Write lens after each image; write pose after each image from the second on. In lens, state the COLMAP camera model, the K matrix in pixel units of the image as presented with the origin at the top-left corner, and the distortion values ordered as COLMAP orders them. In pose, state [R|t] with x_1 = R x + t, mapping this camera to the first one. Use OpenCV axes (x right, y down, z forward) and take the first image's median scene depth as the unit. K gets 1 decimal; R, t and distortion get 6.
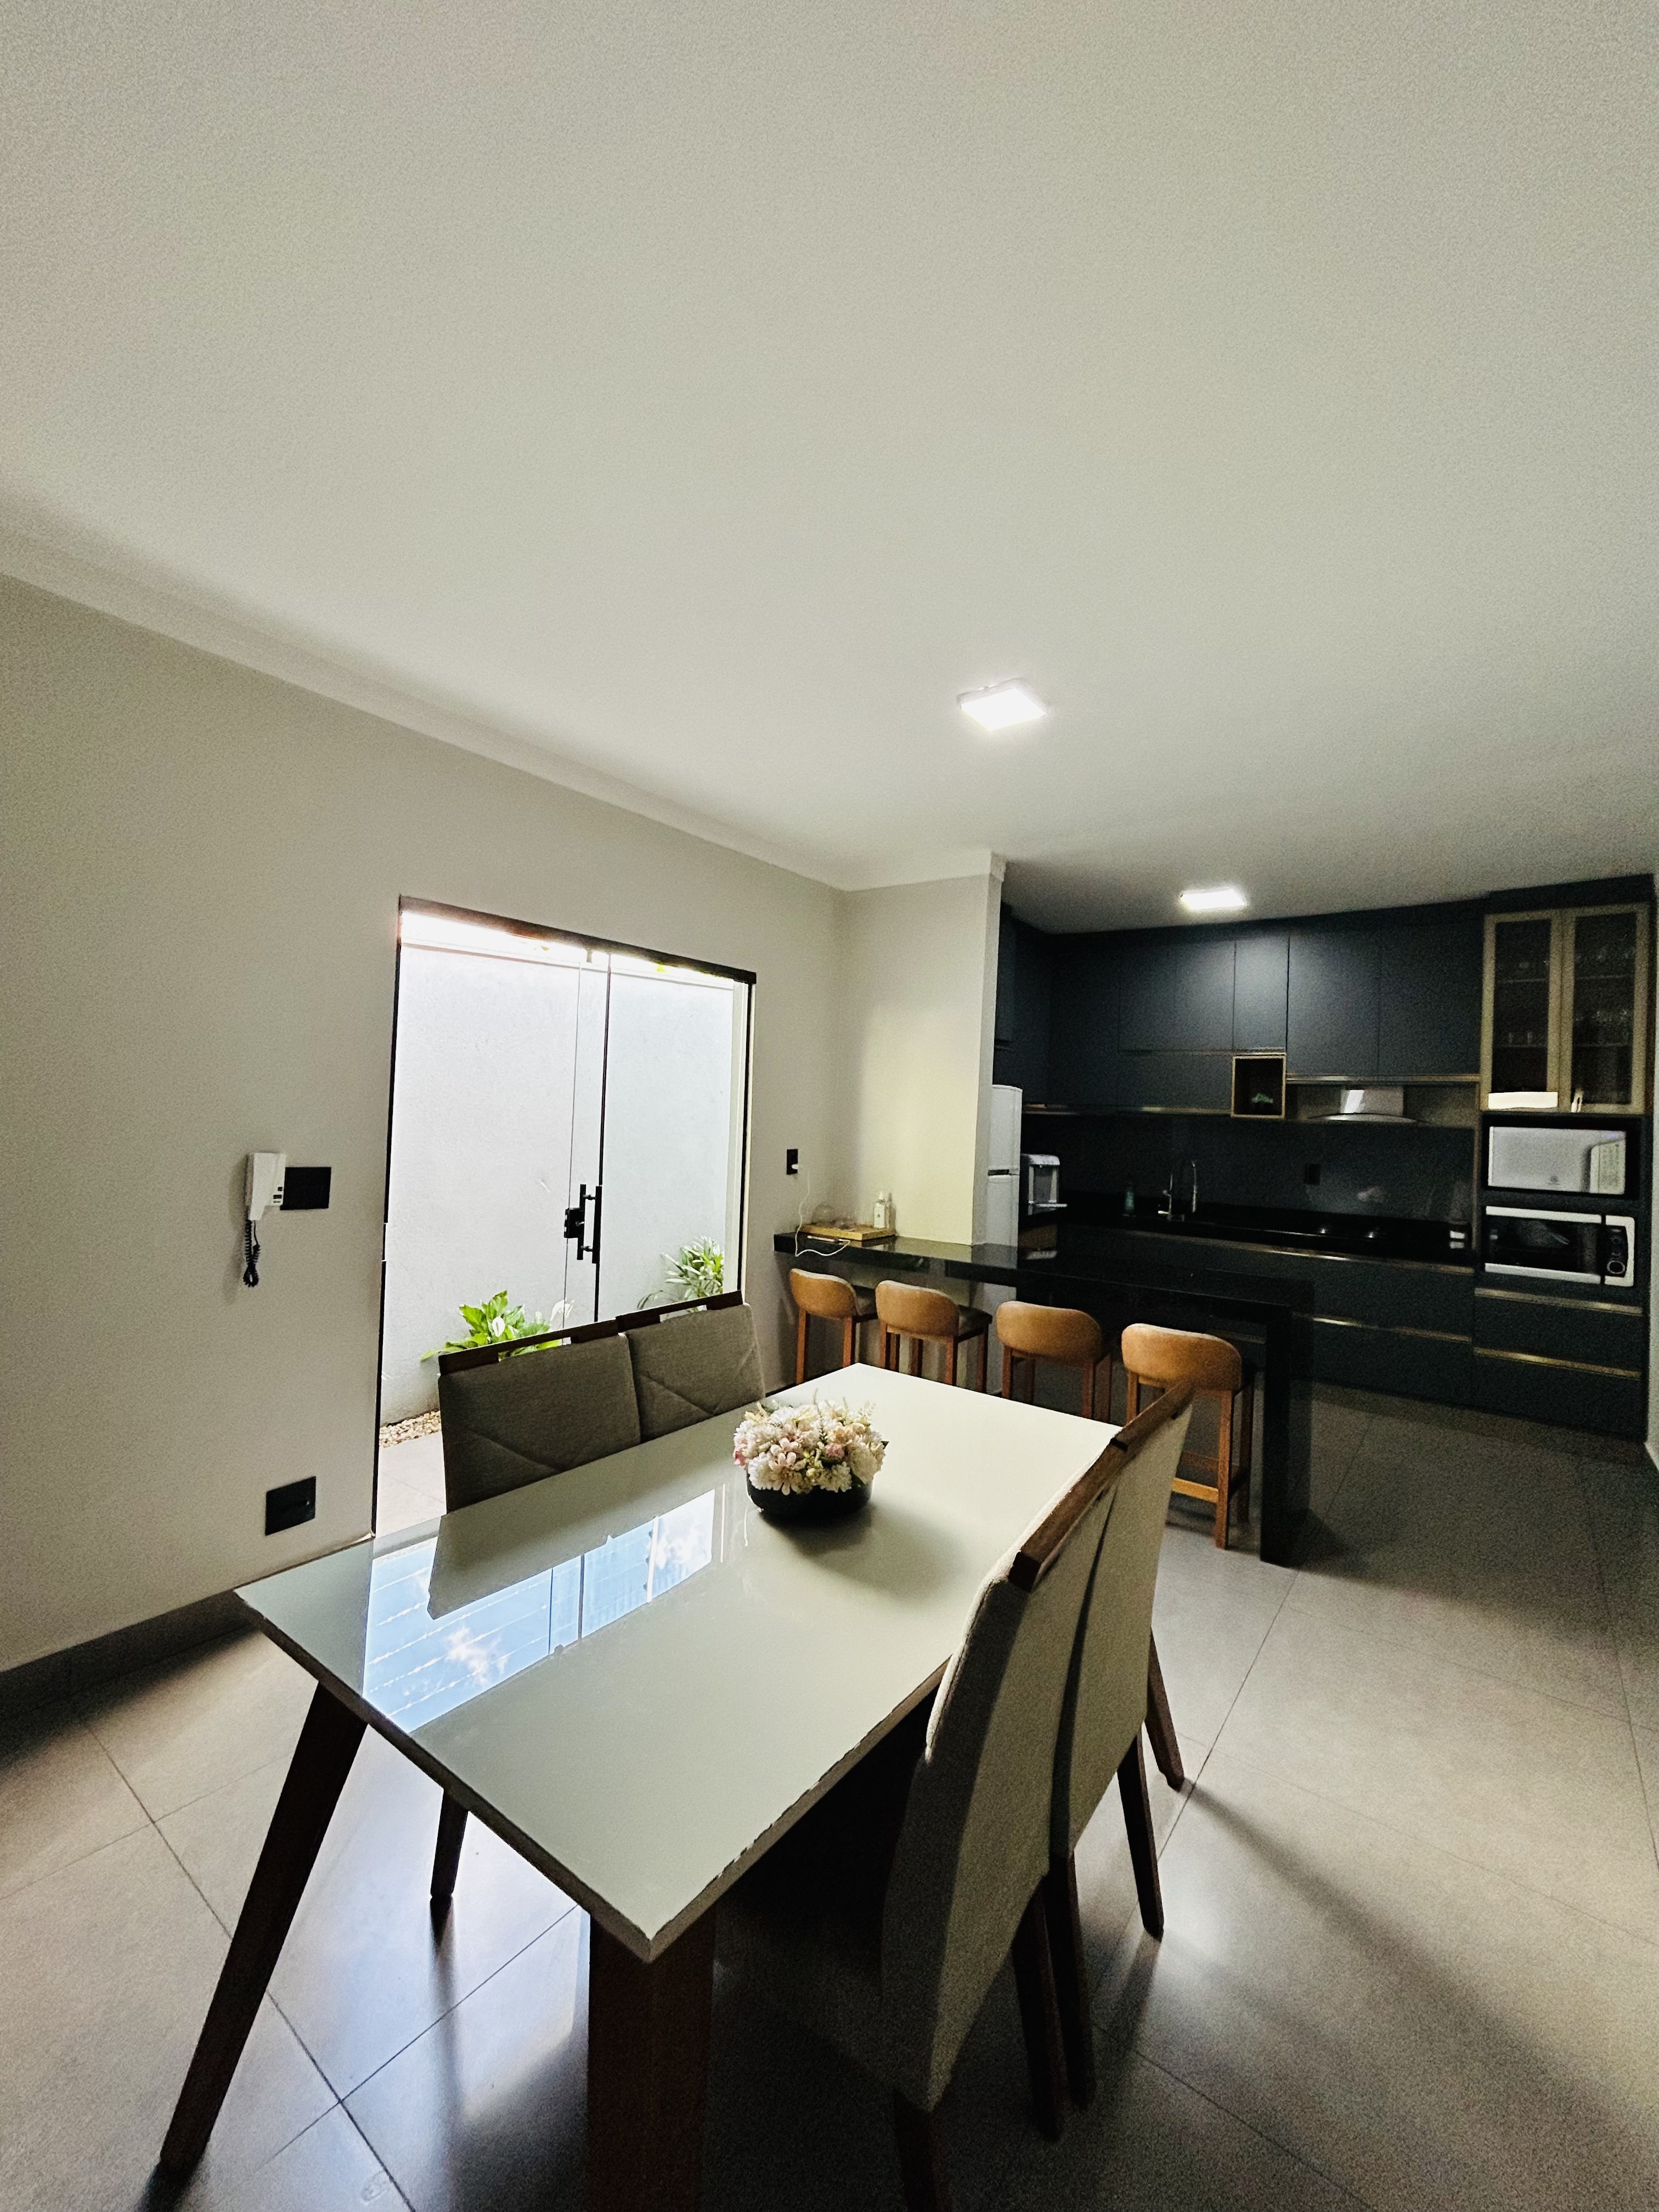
lens RADIAL K [[896.6, 0, 828.2], [0, 896.6, 1101.7], [0, 0, 1]] dist [0.003839, 0.000012]
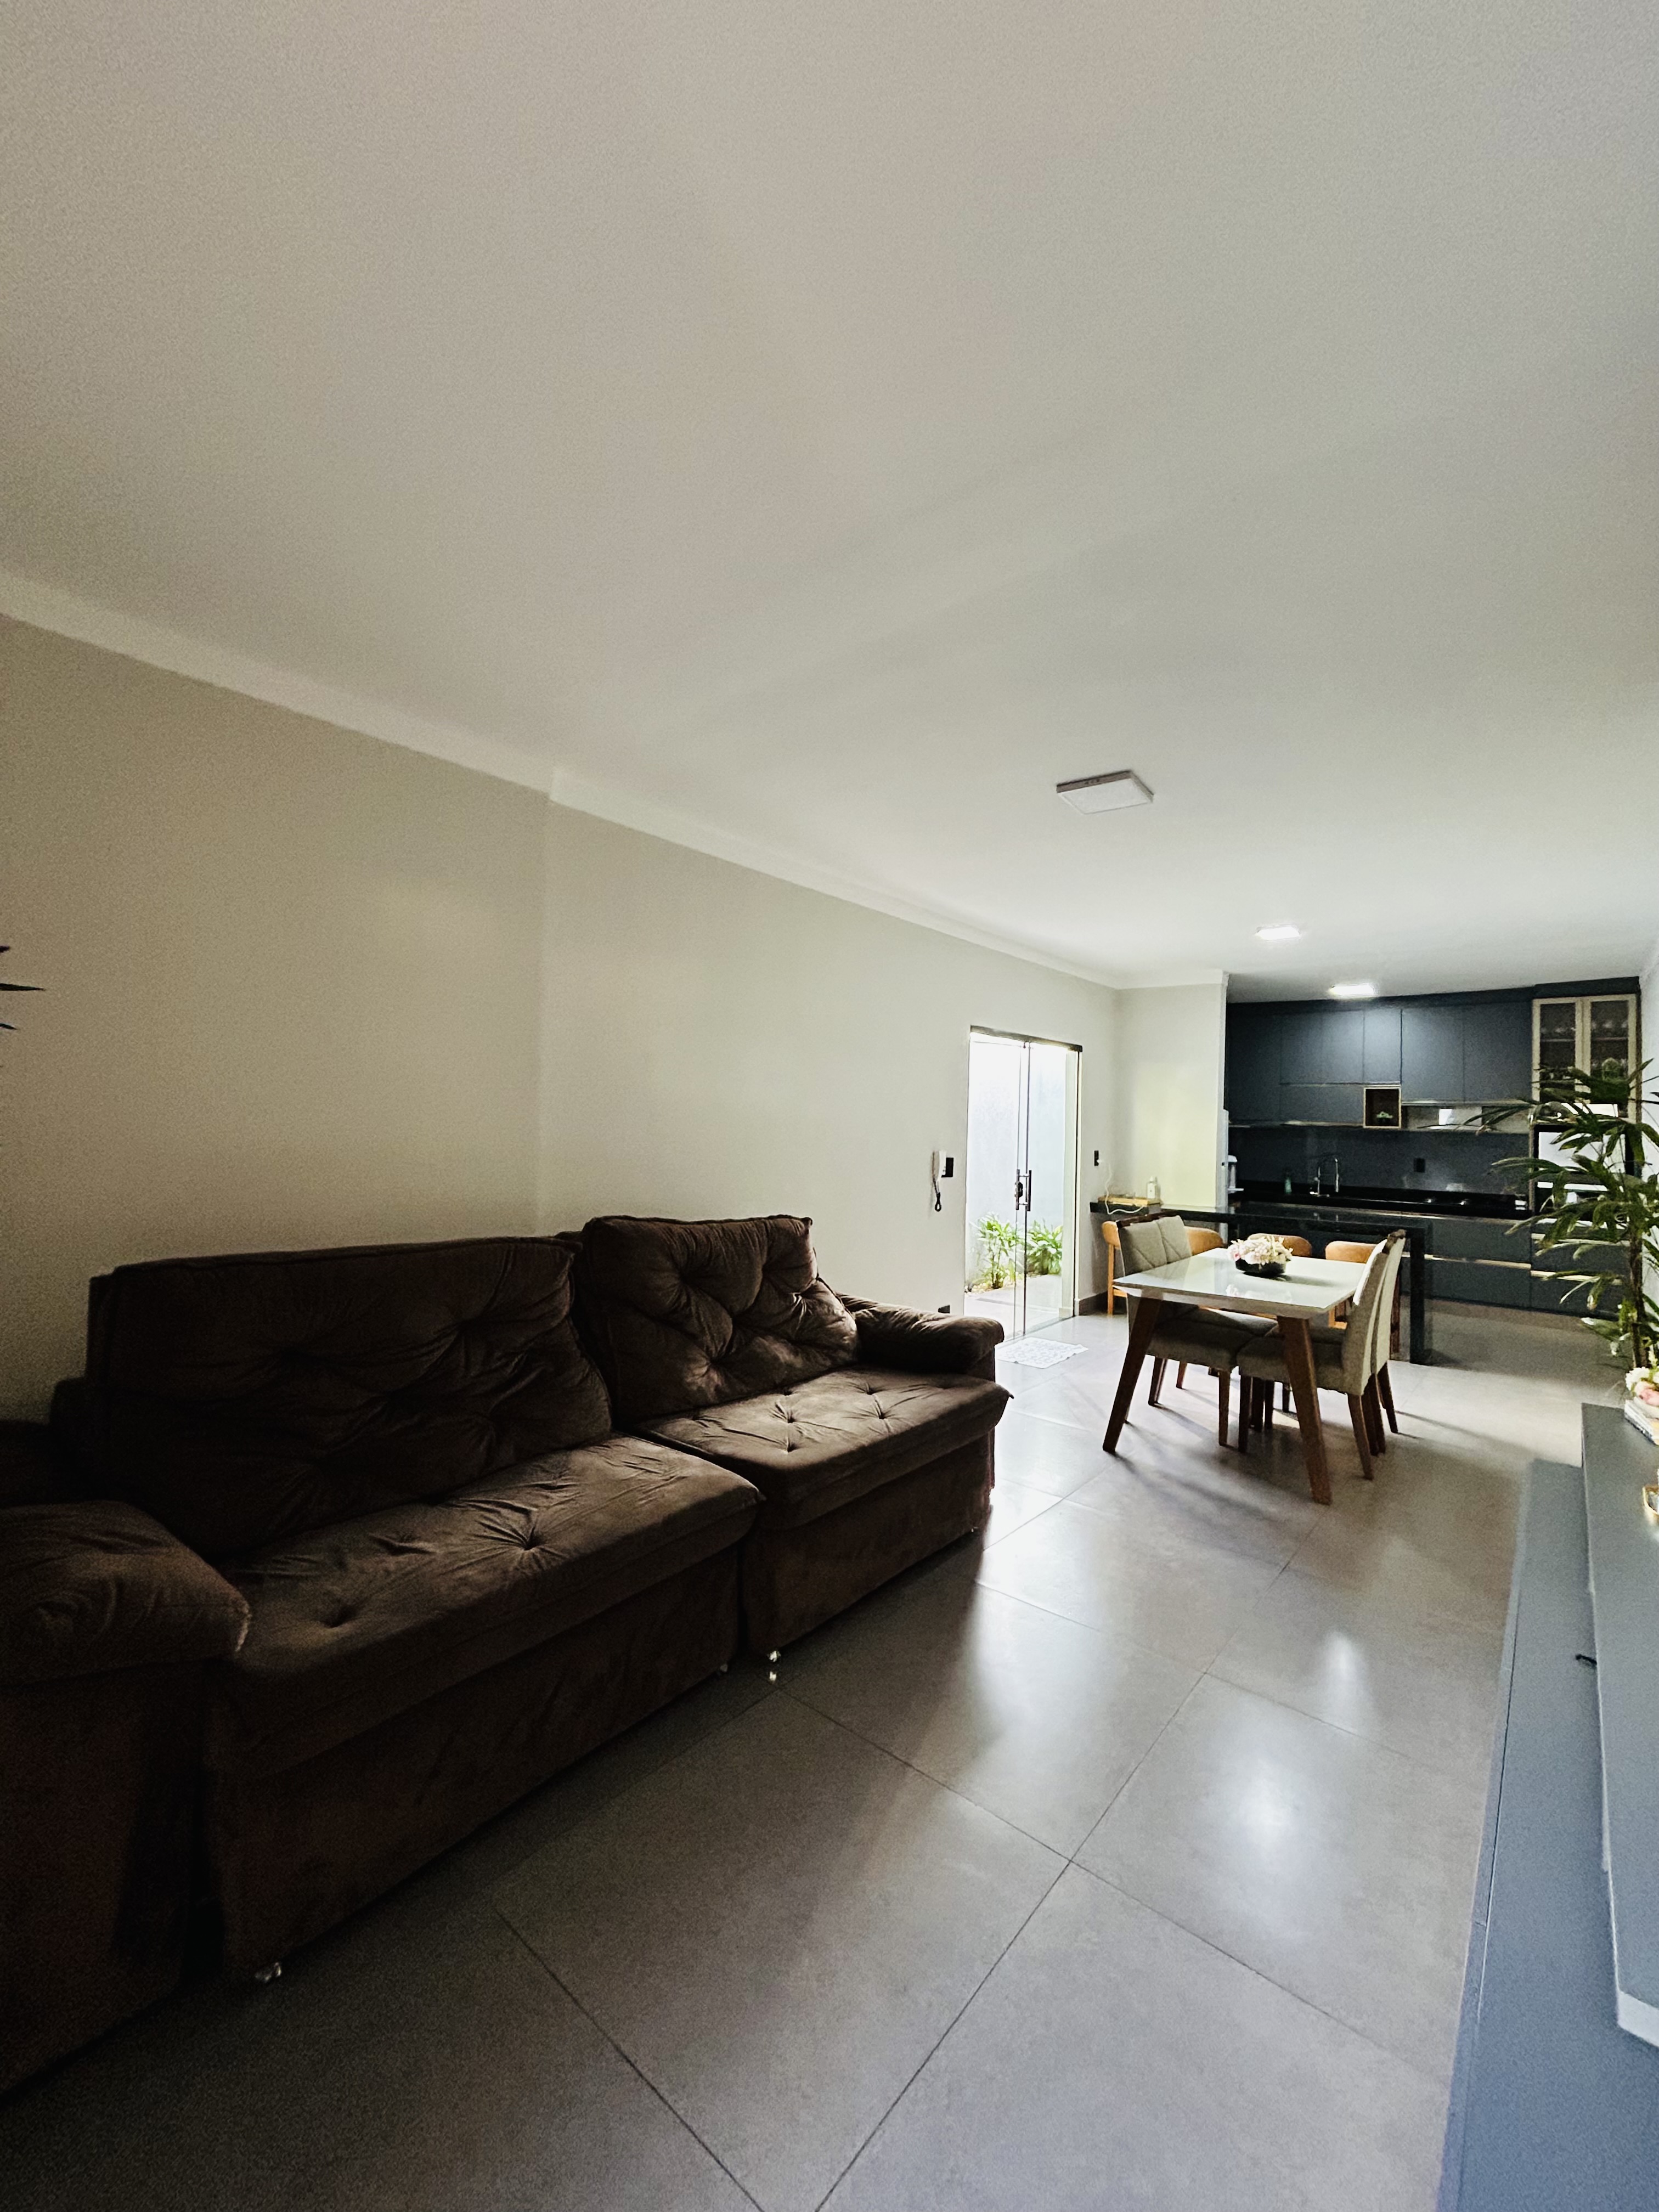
lens RADIAL K [[896.6, 0, 828.7], [0, 896.6, 1108.6], [0, 0, 1]] dist [0.003839, 0.000012]
pose [[0.998449, -0.012985, -0.054135, -0.431294], [0.012505, 0.999880, -0.009194, -0.014946], [0.054248, 0.008503, 0.998491, -0.655225]]
